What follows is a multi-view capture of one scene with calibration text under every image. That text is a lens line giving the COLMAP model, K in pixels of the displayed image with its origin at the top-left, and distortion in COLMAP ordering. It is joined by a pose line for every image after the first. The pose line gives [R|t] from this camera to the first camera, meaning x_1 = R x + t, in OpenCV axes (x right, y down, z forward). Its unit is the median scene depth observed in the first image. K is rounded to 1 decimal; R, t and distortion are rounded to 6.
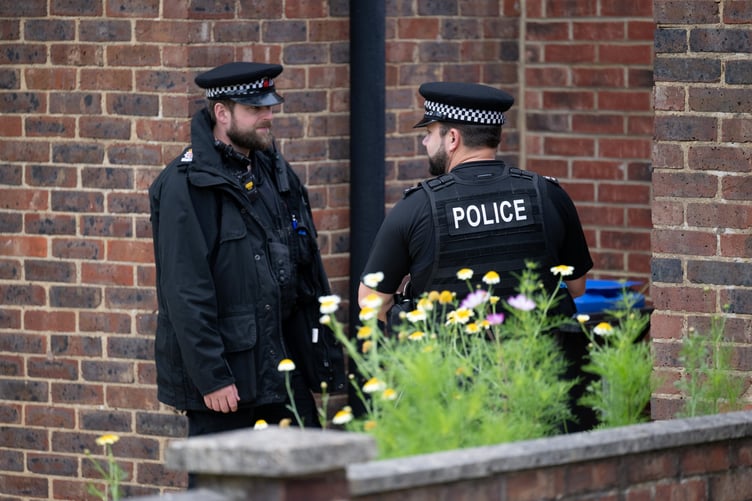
lens RADIAL K [[4224.7, 0, 376.9], [0, 4224.7, 250.0], [0, 0, 1]] dist [0.122632, -13.070260]
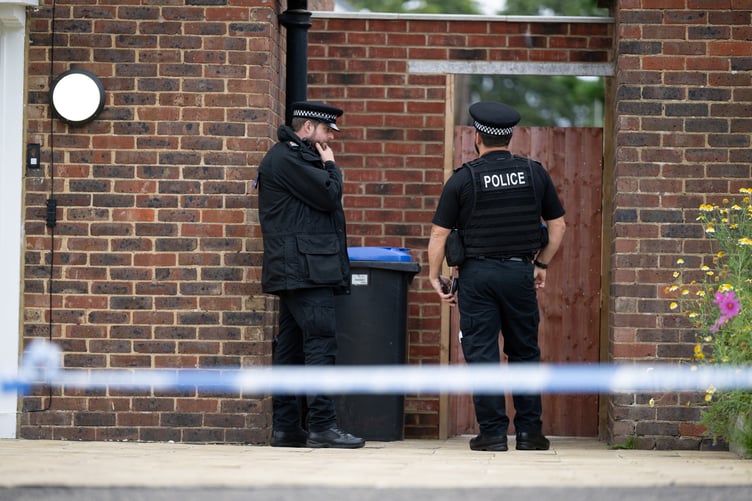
lens RADIAL K [[3835.8, 0, 374.9], [0, 3835.8, 252.3], [0, 0, 1]] dist [-0.022245, 2.360163]
pose [[0.807097, 0.022521, 0.589990, -0.902357], [0.018715, 0.997794, -0.063690, 0.112132], [-0.590123, 0.062445, 0.804895, -0.262938]]
